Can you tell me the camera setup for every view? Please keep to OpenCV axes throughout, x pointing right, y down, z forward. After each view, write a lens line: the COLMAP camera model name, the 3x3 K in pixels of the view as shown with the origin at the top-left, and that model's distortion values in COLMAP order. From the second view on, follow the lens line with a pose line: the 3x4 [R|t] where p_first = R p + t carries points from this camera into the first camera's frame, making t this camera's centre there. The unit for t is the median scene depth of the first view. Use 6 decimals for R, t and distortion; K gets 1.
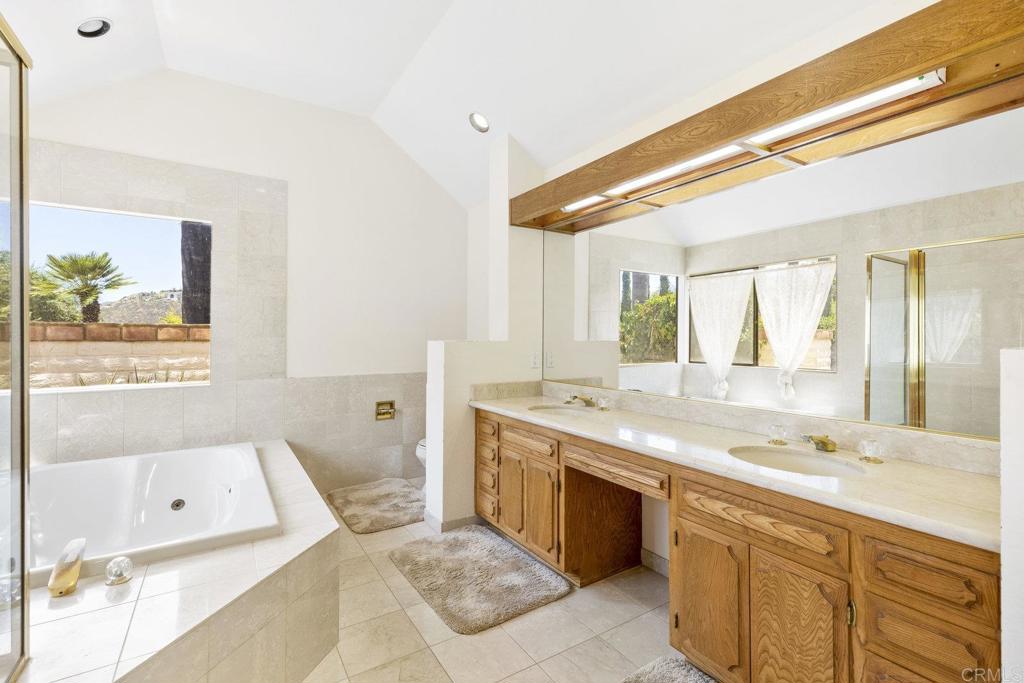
lens RADIAL K [[458.5, 0, 534.9], [0, 458.5, 332.0], [0, 0, 1]] dist [0.000560, 0.000257]
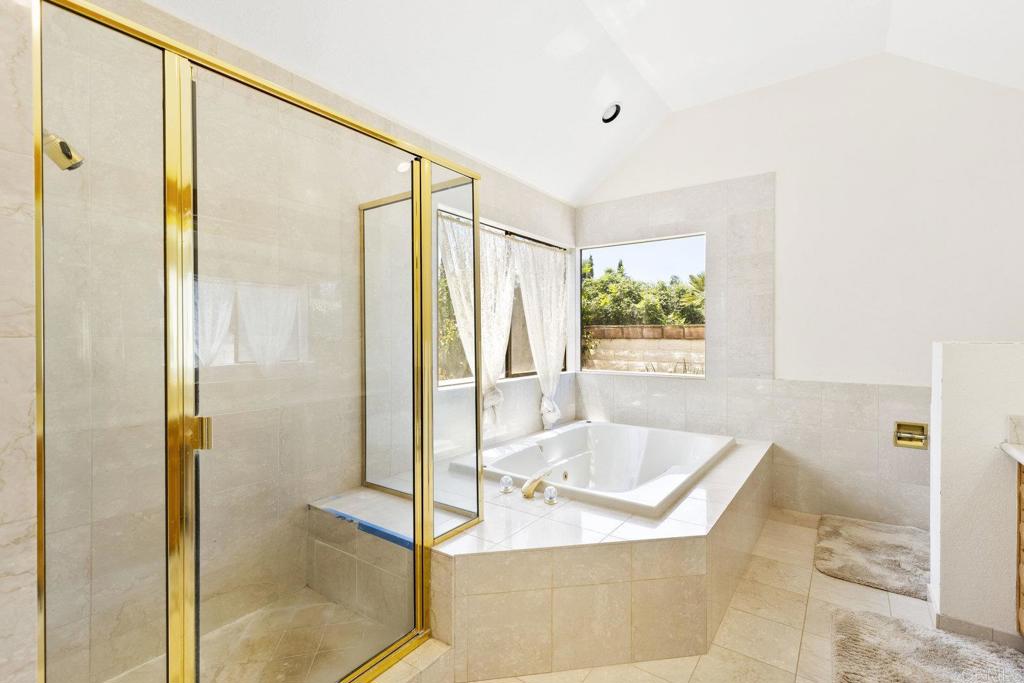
lens RADIAL K [[467.9, 0, 514.4], [0, 467.9, 338.2], [0, 0, 1]] dist [-0.001998, -0.000647]
pose [[0.340917, 0.005564, -0.940077, 0.199342], [0.008481, 0.999924, 0.008994, 0.001993], [0.940055, -0.011039, 0.340843, 0.170326]]
